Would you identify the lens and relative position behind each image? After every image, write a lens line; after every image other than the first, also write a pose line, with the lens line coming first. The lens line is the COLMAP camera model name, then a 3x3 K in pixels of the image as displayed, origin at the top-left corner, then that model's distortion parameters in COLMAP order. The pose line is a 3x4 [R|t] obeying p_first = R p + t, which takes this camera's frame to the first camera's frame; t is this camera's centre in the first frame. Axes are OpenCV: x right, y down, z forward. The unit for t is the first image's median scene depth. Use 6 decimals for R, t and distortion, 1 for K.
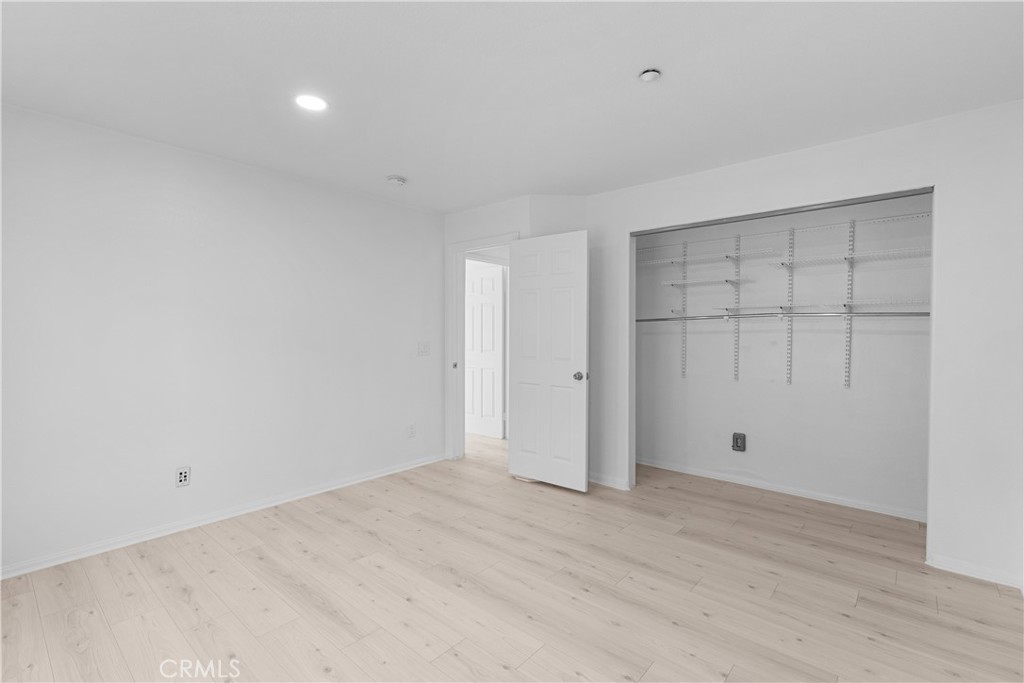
lens RADIAL K [[464.5, 0, 510.7], [0, 464.5, 338.7], [0, 0, 1]] dist [0.005780, 0.000659]
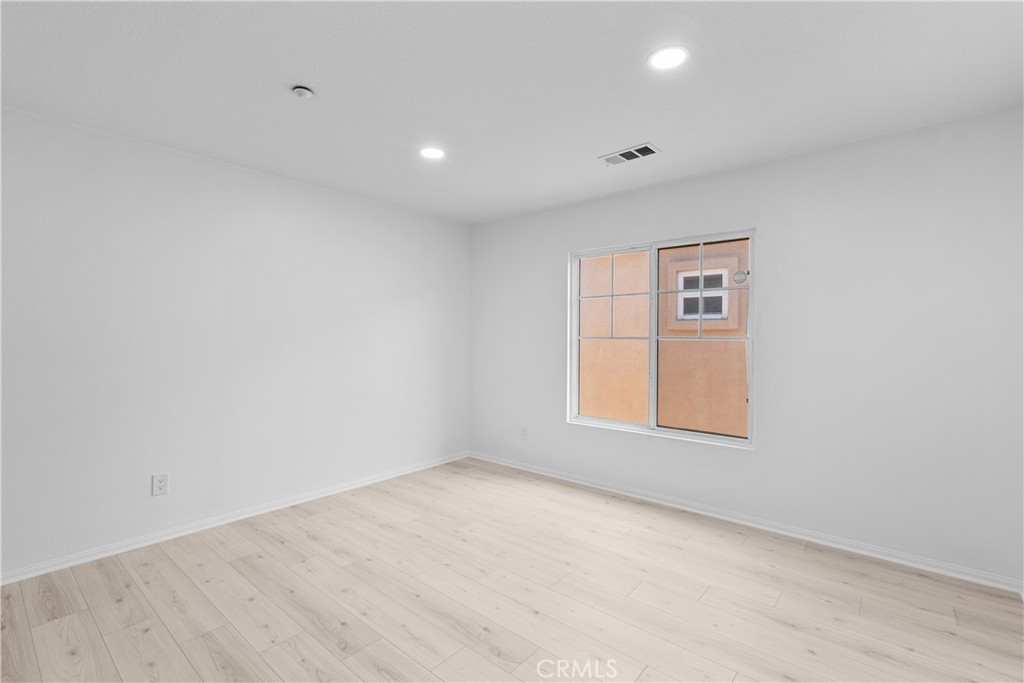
lens RADIAL K [[464.5, 0, 513.0], [0, 464.5, 338.8], [0, 0, 1]] dist [0.005780, 0.000659]
pose [[-0.999814, -0.006242, -0.018228, -0.144348], [-0.006697, 0.999665, 0.025012, -0.033221], [0.018066, 0.025130, -0.999521, 1.895016]]
